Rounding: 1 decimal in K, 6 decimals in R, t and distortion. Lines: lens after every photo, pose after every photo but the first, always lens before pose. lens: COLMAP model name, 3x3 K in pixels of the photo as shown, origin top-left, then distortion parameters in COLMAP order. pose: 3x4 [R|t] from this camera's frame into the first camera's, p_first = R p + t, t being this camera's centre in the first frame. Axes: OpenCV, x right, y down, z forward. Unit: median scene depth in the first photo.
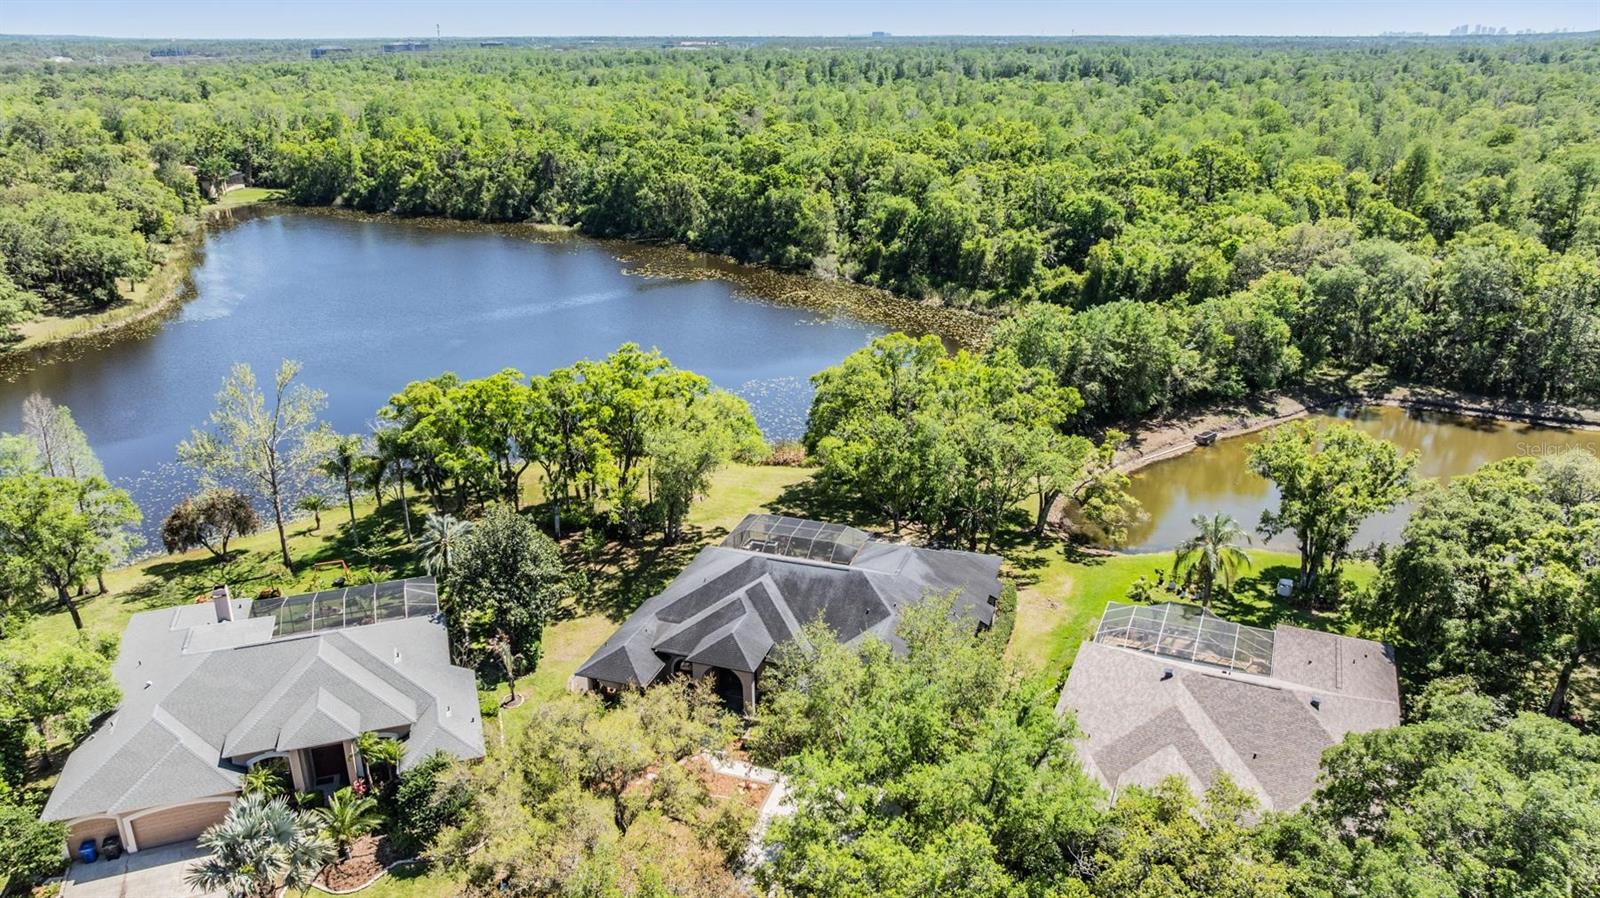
lens RADIAL K [[1131.2, 0, 809.2], [0, 1131.2, 453.3], [0, 0, 1]] dist [-0.020346, -0.003087]
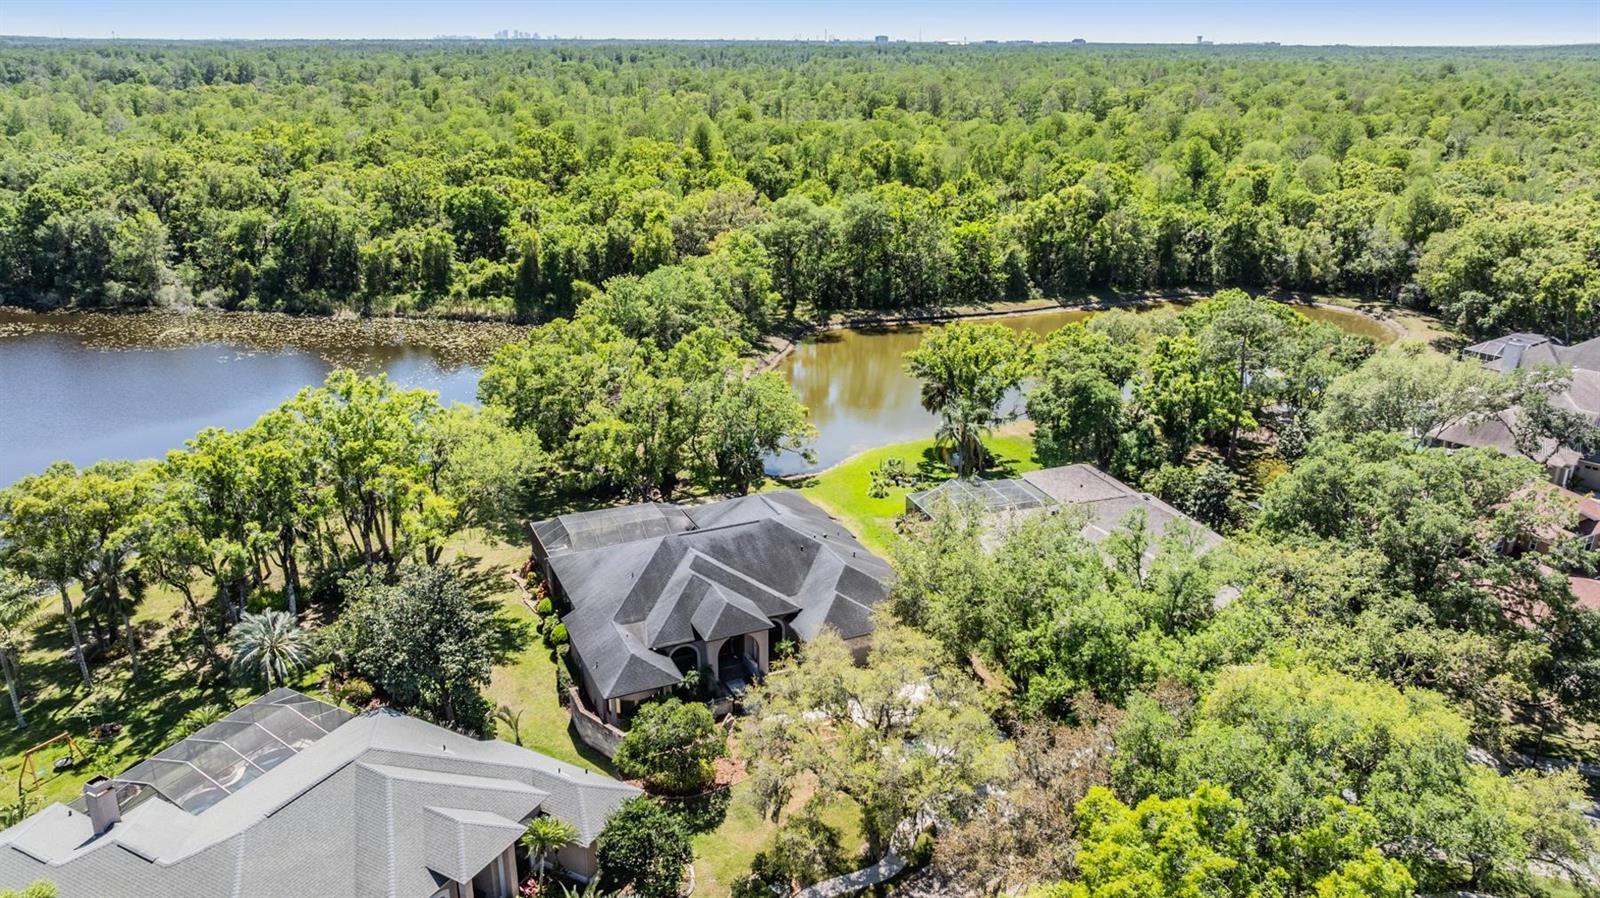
lens RADIAL K [[1148.7, 0, 818.5], [0, 1148.7, 448.0], [0, 0, 1]] dist [-0.048658, 0.050482]
pose [[0.726990, -0.223072, 0.649404, -0.254341], [0.230320, 0.970187, 0.075425, -0.012083], [-0.646868, 0.094738, 0.756694, 0.068275]]
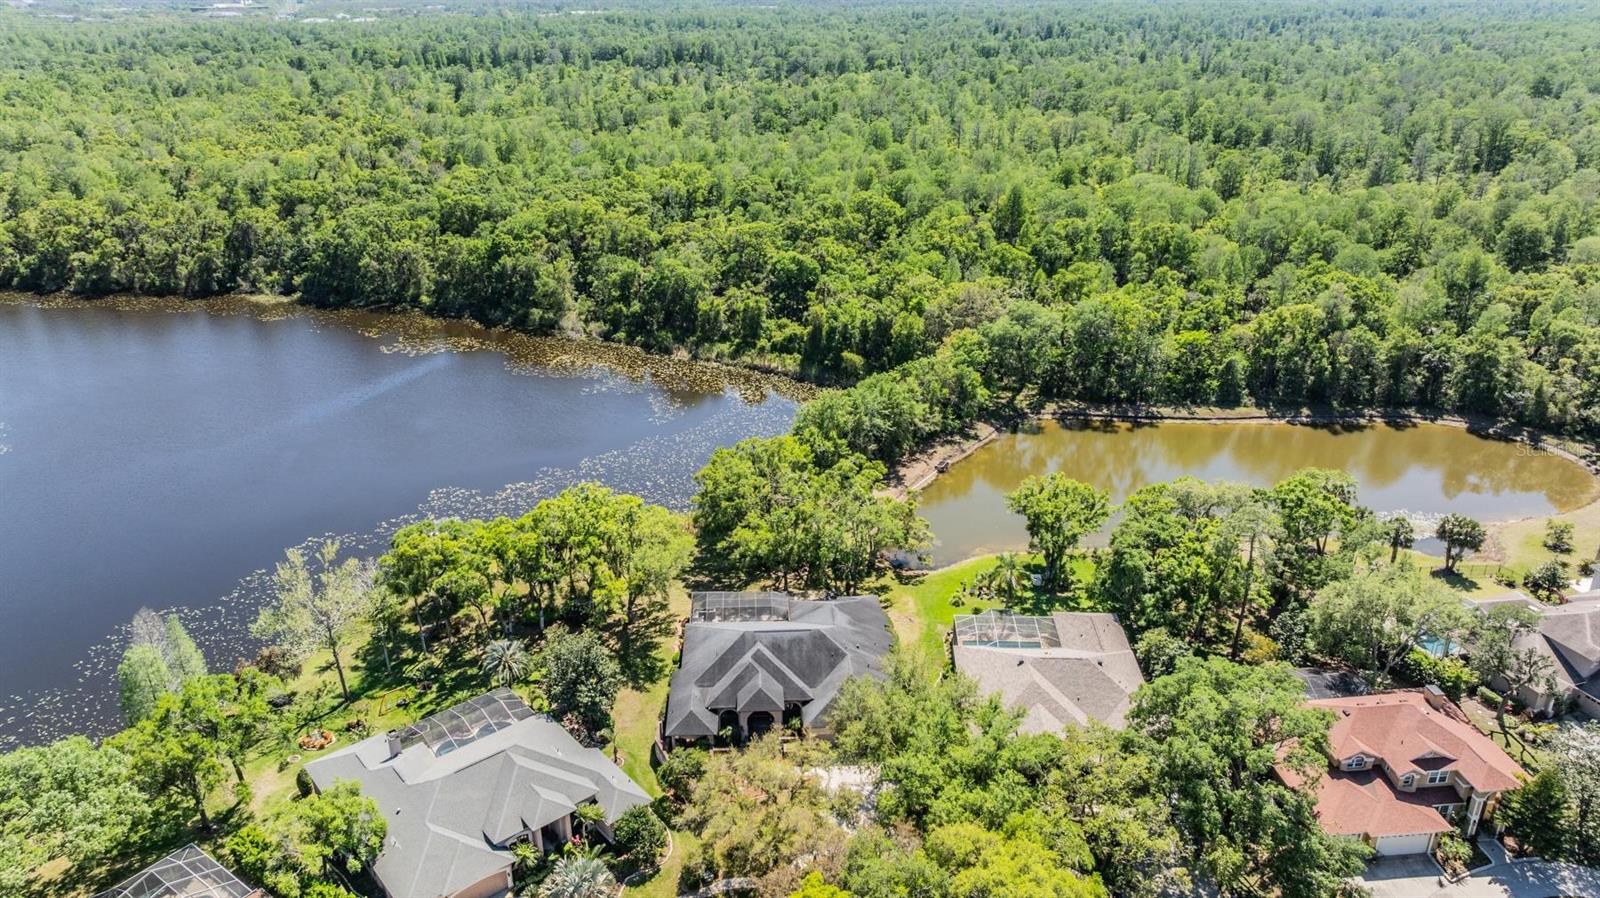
lens RADIAL K [[1131.2, 0, 809.2], [0, 1131.2, 453.3], [0, 0, 1]] dist [-0.020346, -0.003087]
pose [[0.932768, -0.140145, 0.332120, -0.190795], [0.124702, 0.989897, 0.067478, -0.102772], [-0.338222, -0.021525, 0.940820, -0.192345]]
